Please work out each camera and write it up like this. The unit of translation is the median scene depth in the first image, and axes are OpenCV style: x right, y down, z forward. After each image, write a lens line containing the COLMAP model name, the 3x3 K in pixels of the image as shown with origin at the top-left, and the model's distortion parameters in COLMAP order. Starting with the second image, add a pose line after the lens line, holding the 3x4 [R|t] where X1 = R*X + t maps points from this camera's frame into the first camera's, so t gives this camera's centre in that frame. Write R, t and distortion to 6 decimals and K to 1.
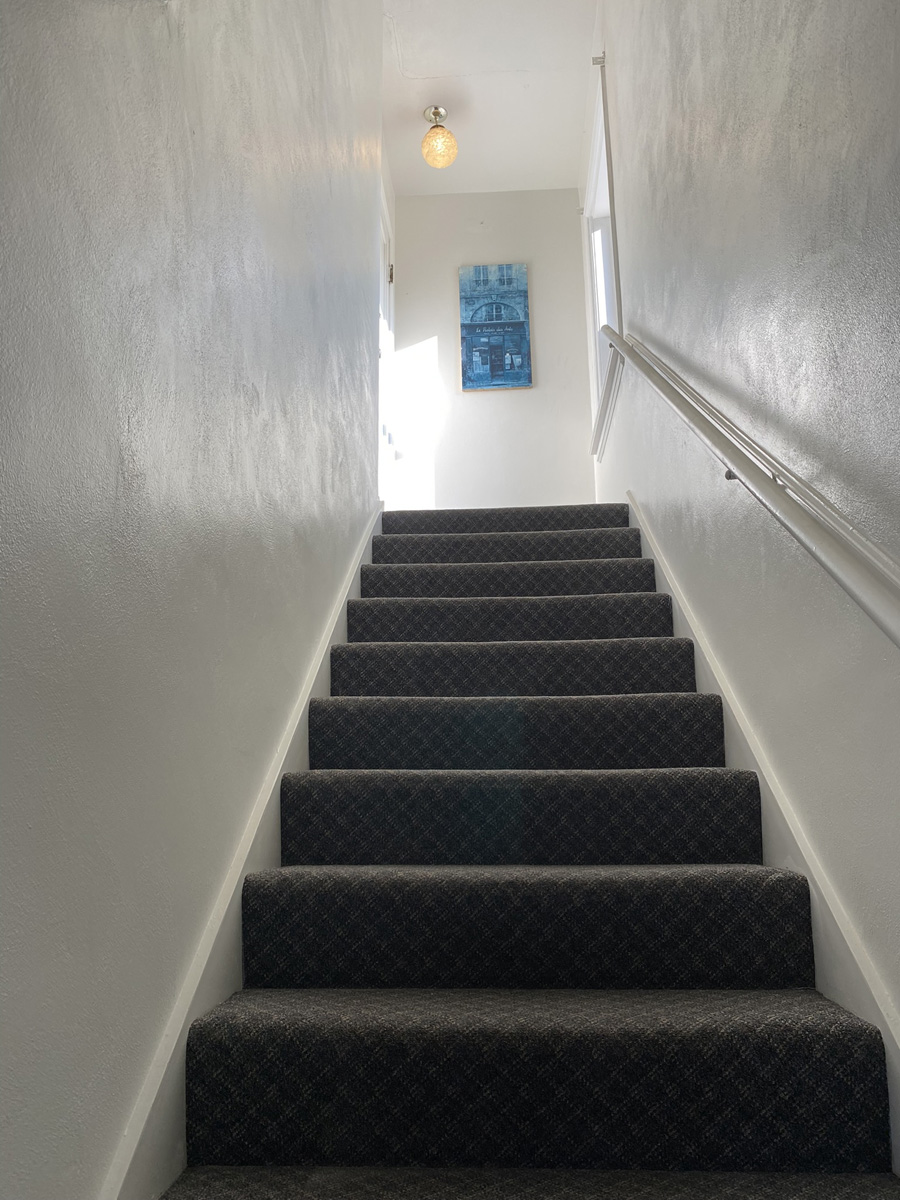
lens RADIAL K [[911.1, 0, 449.7], [0, 911.1, 603.9], [0, 0, 1]] dist [0.039573, -0.056136]
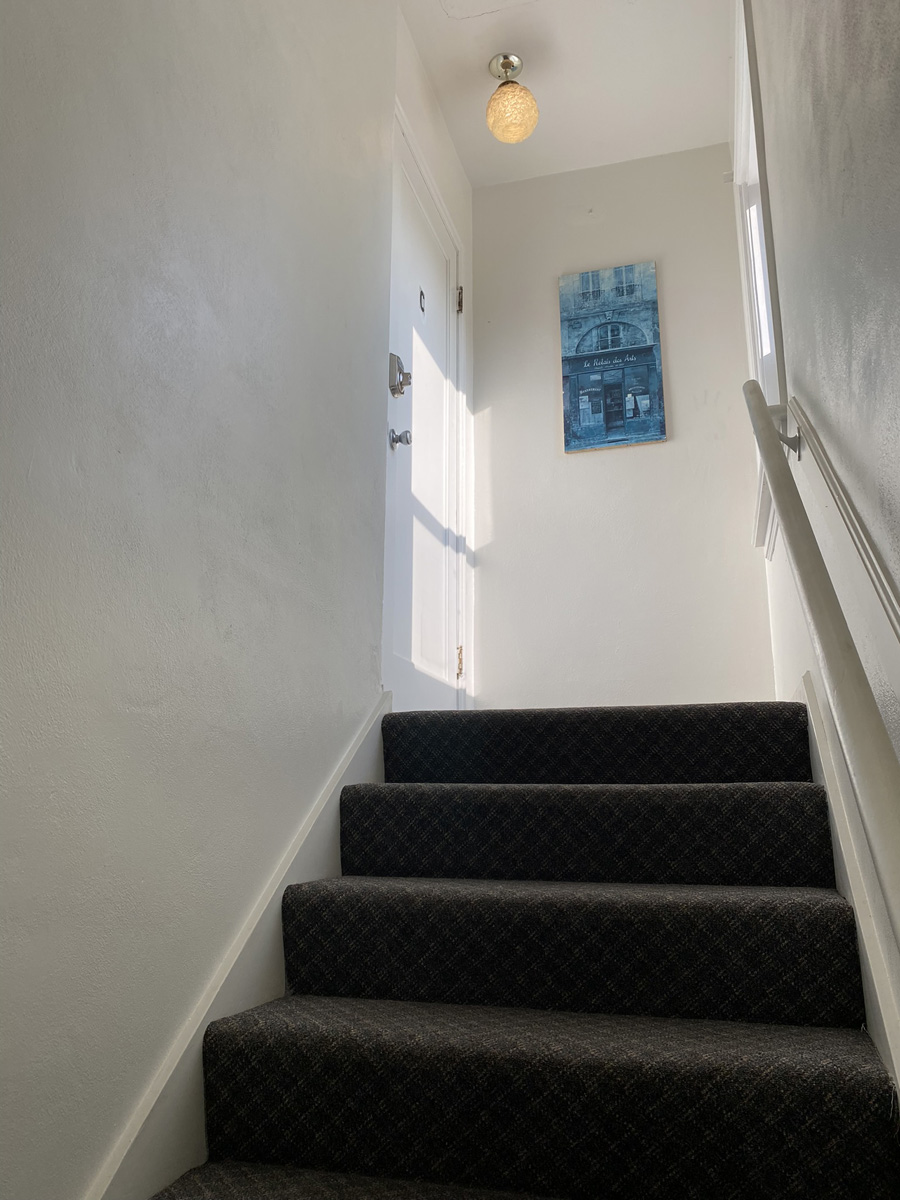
lens RADIAL K [[911.1, 0, 456.7], [0, 911.1, 598.1], [0, 0, 1]] dist [0.039573, -0.056136]
pose [[0.977926, -0.035528, -0.205910, 0.072675], [0.037789, 0.999261, 0.007057, -0.128179], [0.205507, -0.014682, 0.978545, 0.285933]]
